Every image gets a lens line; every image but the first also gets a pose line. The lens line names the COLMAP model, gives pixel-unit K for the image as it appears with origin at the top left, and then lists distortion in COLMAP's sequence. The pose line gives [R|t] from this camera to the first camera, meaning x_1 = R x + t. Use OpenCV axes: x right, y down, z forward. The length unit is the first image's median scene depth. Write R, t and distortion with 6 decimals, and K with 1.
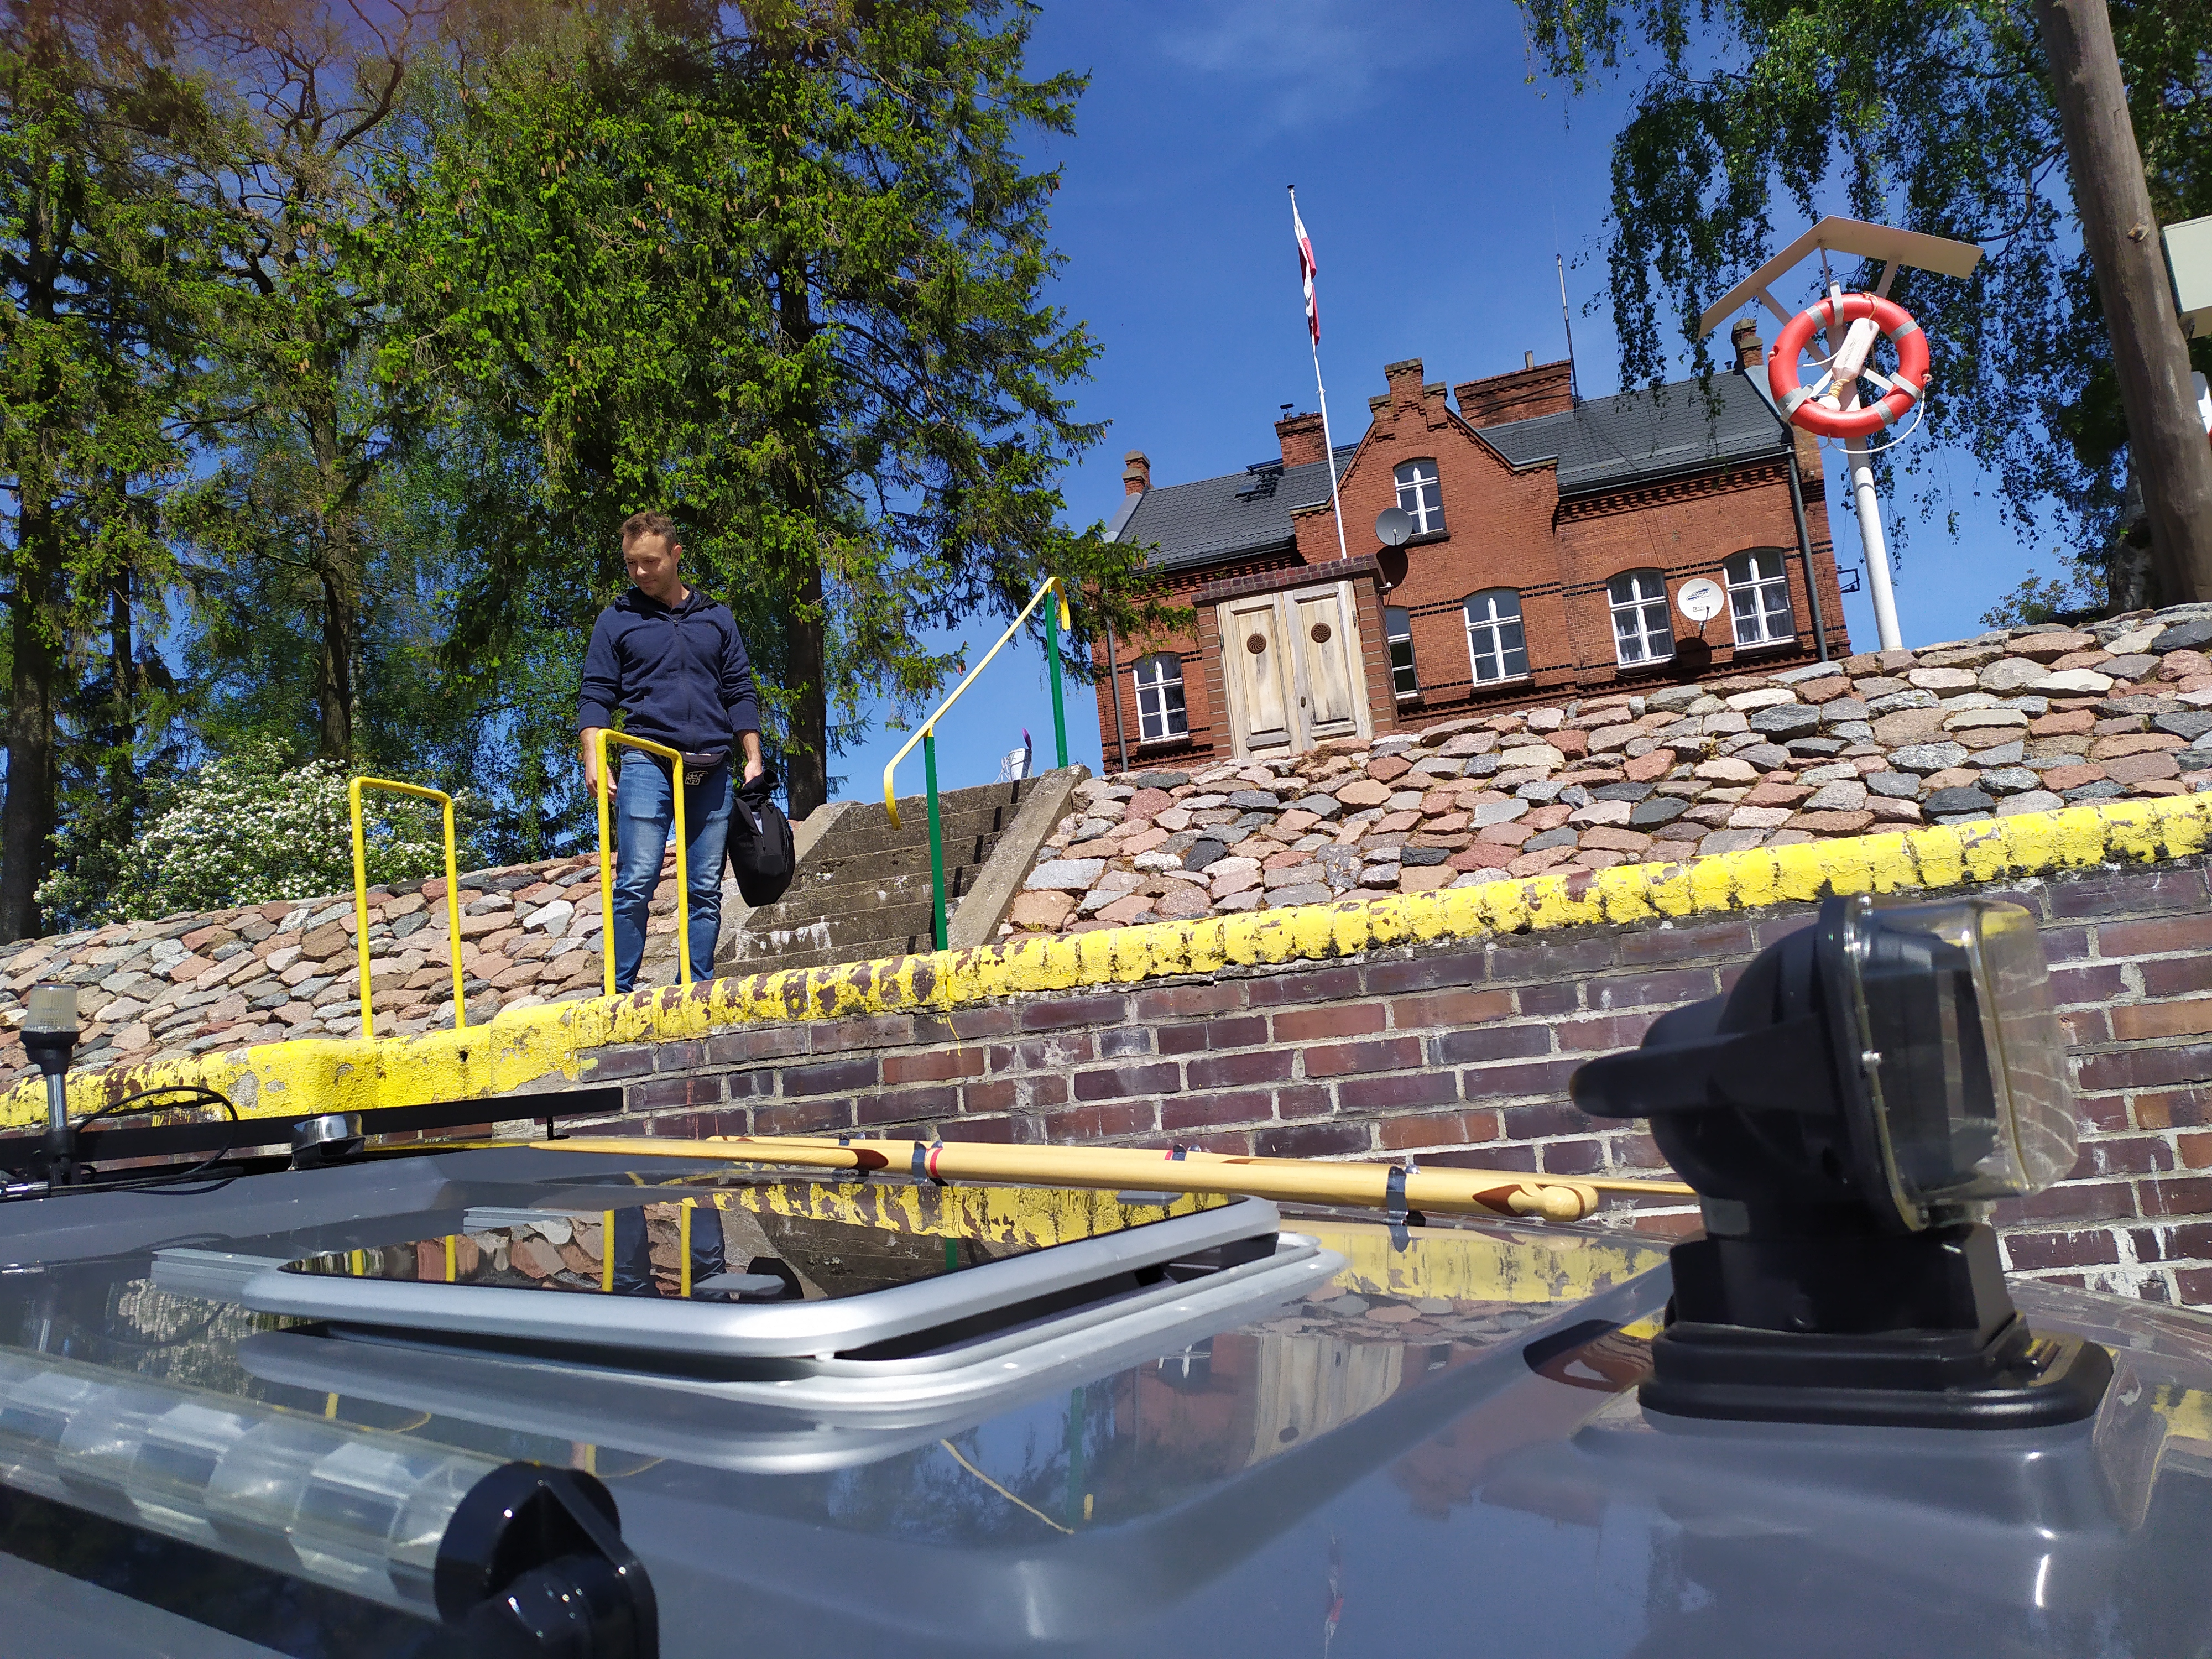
lens RADIAL K [[1637.1, 0, 1106.0], [0, 1637.1, 829.5], [0, 0, 1]] dist [0.019493, -0.009700]
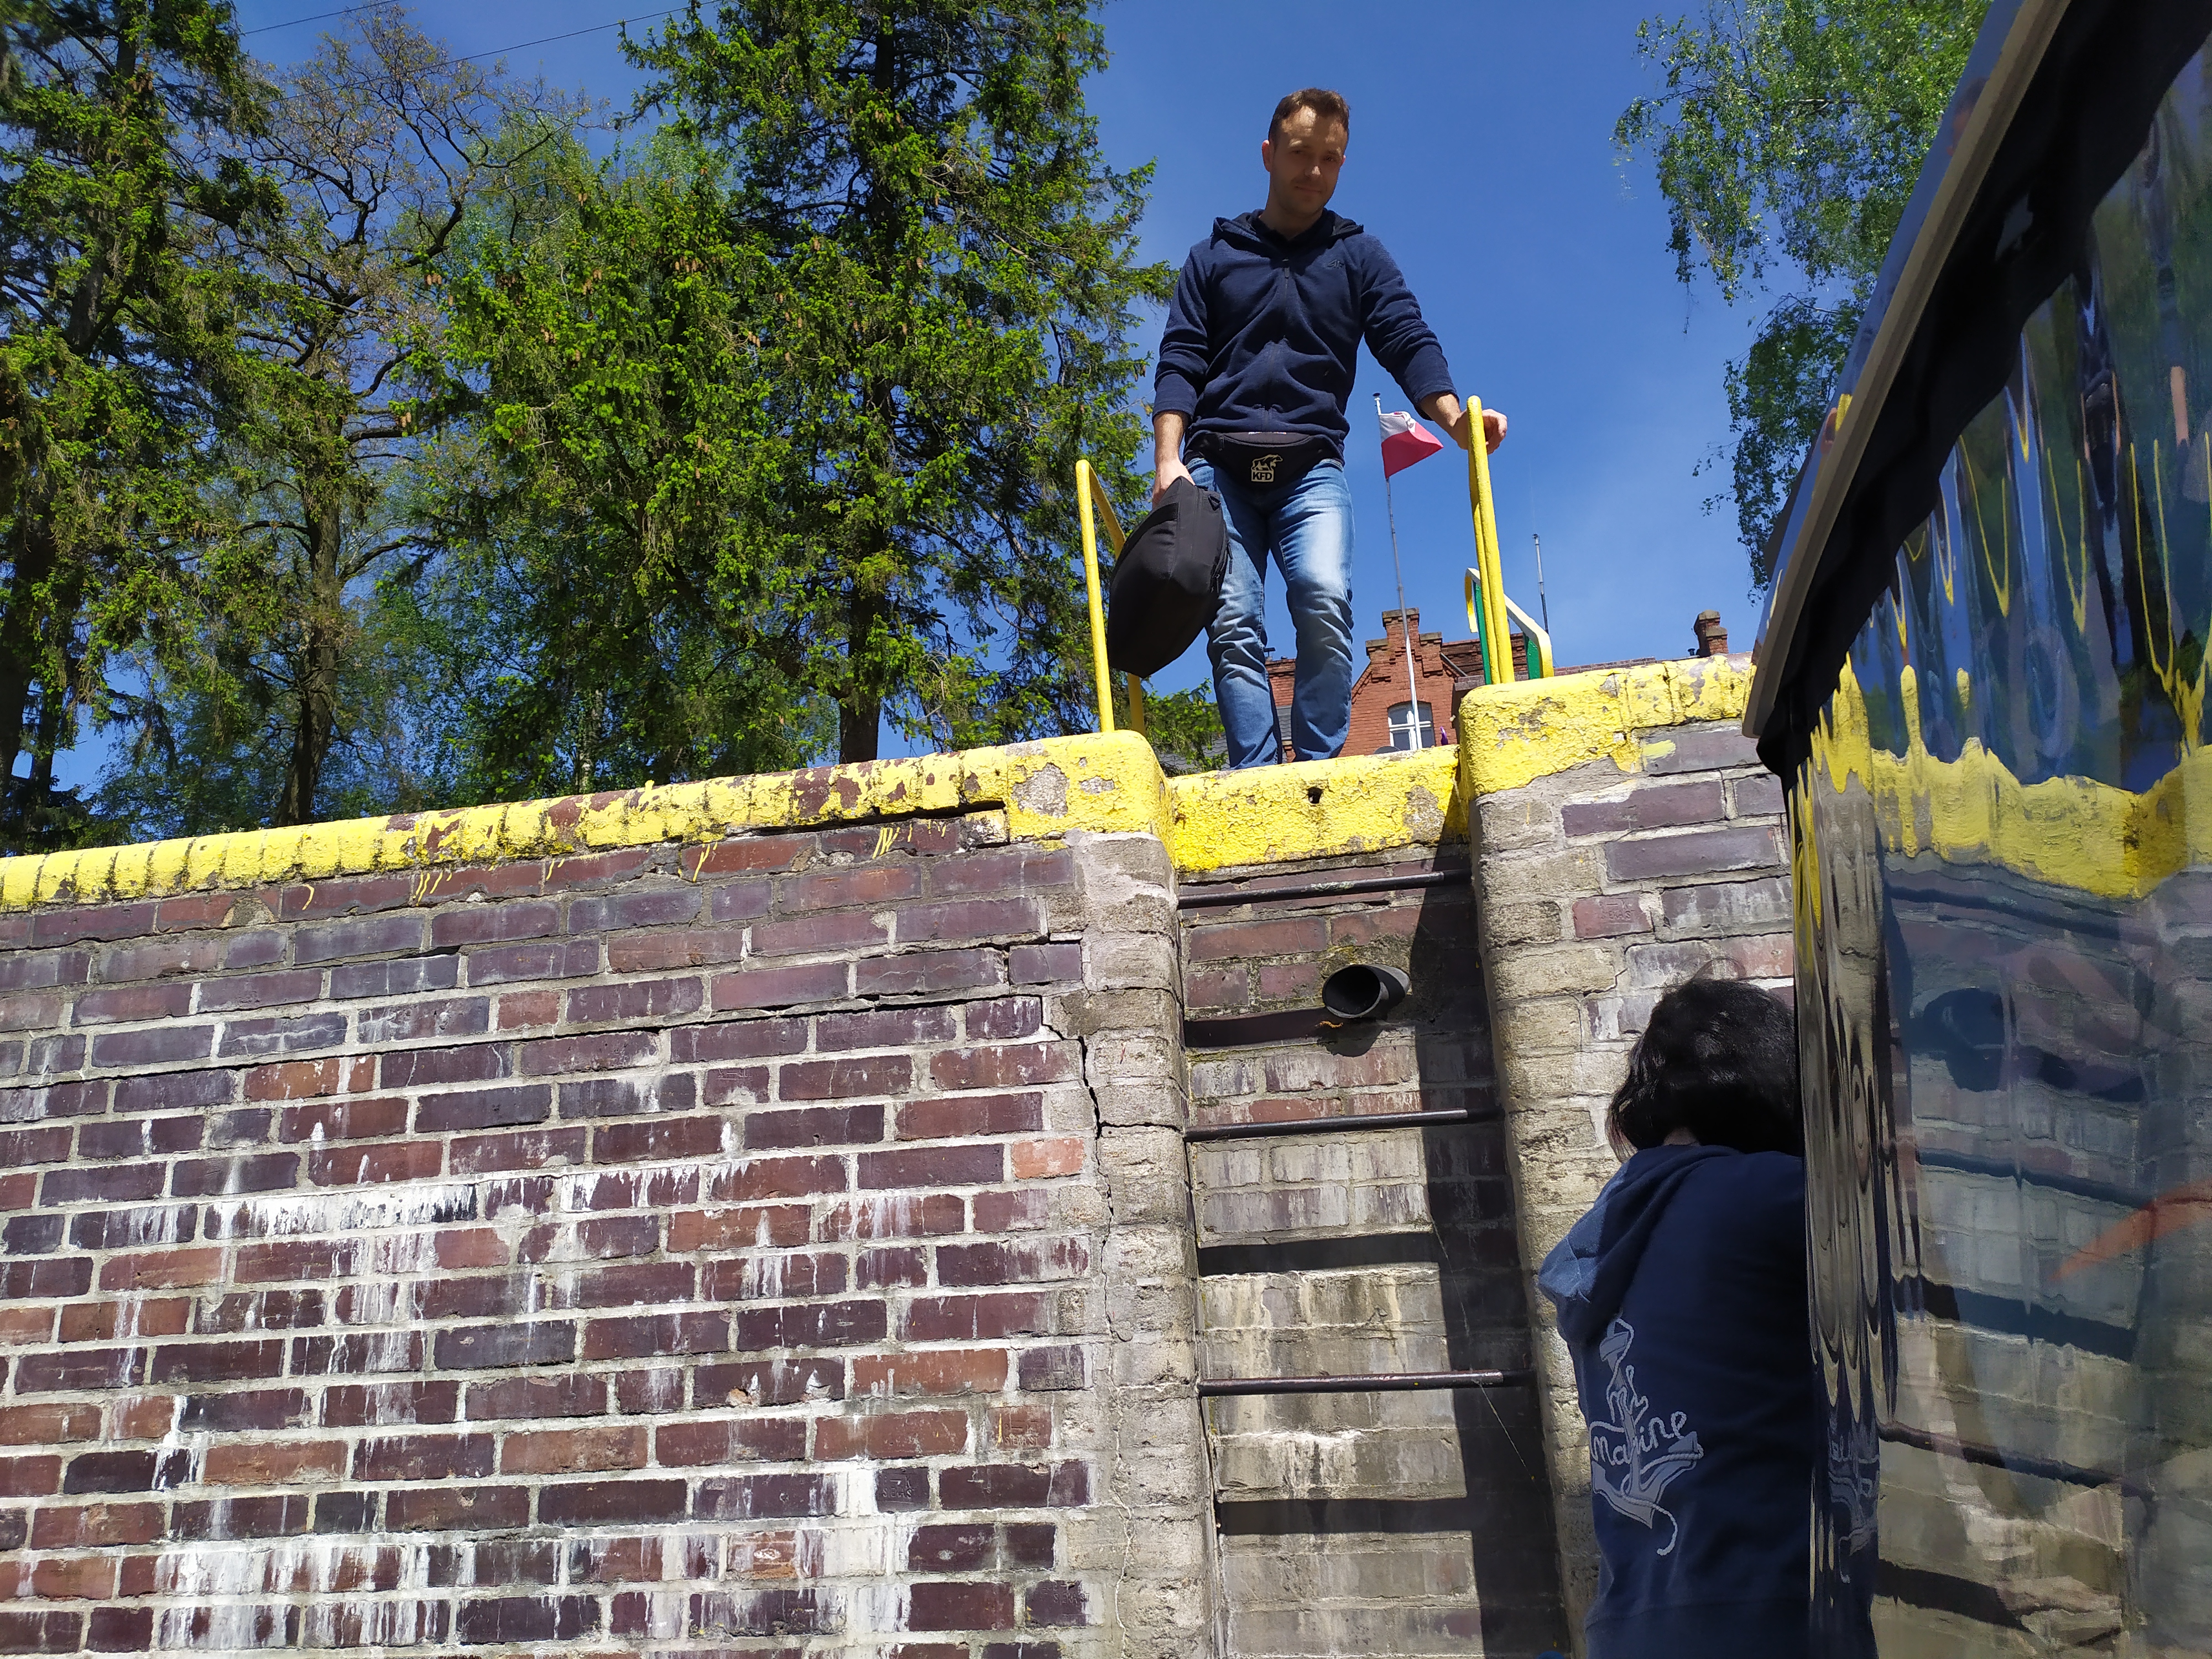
lens RADIAL K [[1633.4, 0, 1106.0], [0, 1633.4, 829.5], [0, 0, 1]] dist [0.033675, 0.003208]
pose [[0.994108, 0.087185, 0.064411, -0.170328], [-0.075763, 0.983819, -0.162358, 0.088393], [-0.077524, 0.156522, 0.984627, 0.108787]]
